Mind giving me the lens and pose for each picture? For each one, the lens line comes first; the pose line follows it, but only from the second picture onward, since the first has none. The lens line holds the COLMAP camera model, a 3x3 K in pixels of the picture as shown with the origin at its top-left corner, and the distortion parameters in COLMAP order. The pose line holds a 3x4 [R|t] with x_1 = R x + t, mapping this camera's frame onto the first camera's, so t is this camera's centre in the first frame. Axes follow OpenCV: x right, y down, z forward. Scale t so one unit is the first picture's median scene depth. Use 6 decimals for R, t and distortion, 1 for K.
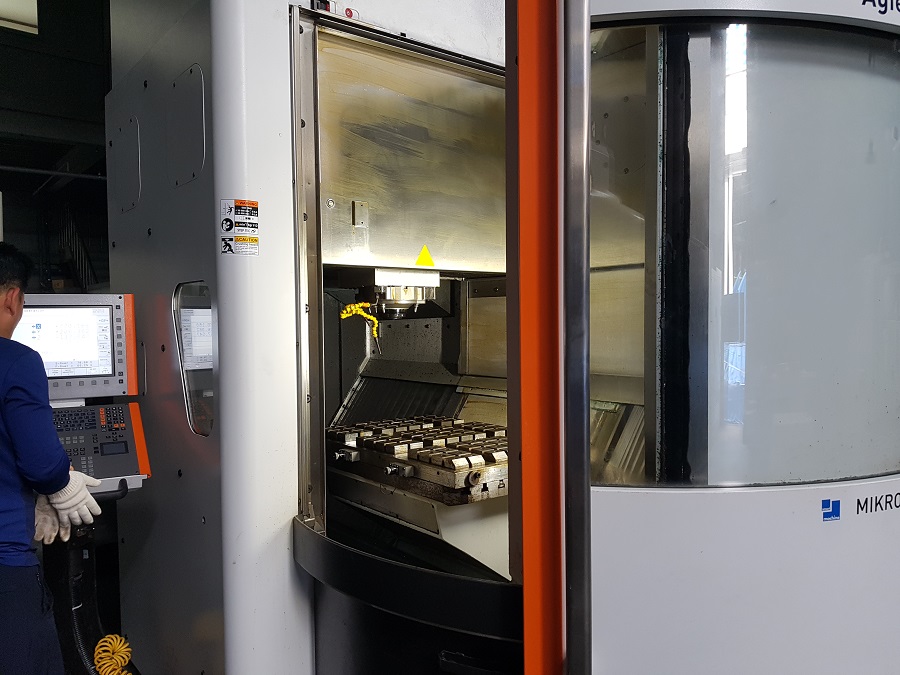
lens RADIAL K [[714.6, 0, 450.0], [0, 714.6, 337.5], [0, 0, 1]] dist [0.082440, -0.199456]
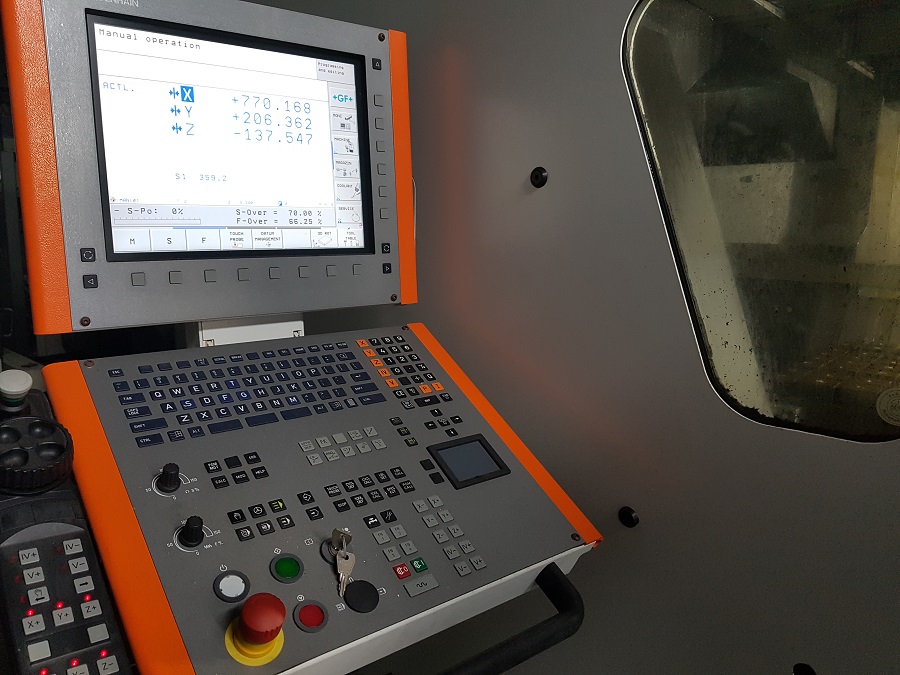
lens RADIAL K [[714.6, 0, 450.0], [0, 714.6, 337.5], [0, 0, 1]] dist [0.082440, -0.199456]
pose [[0.988093, -0.001763, 0.153845, -0.466269], [-0.020770, 0.989252, 0.144737, 0.040422], [-0.152446, -0.146210, 0.977437, 0.596918]]
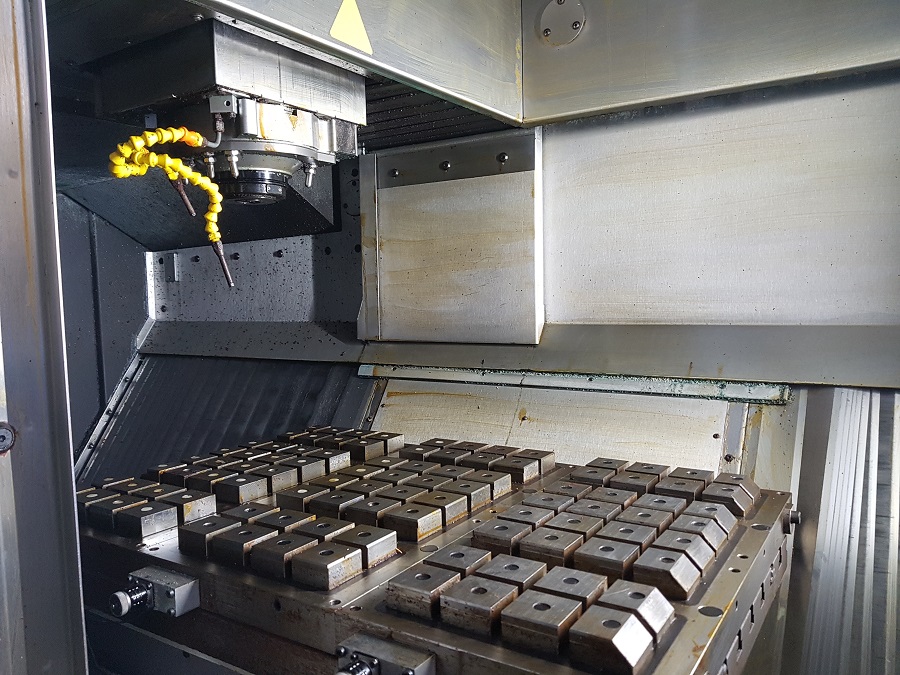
lens RADIAL K [[714.6, 0, 450.0], [0, 714.6, 337.5], [0, 0, 1]] dist [0.082440, -0.199456]
pose [[0.949425, -0.035169, 0.312019, -0.104413], [0.023652, 0.998895, 0.040620, 0.036047], [-0.313103, -0.031186, 0.949207, 0.596553]]
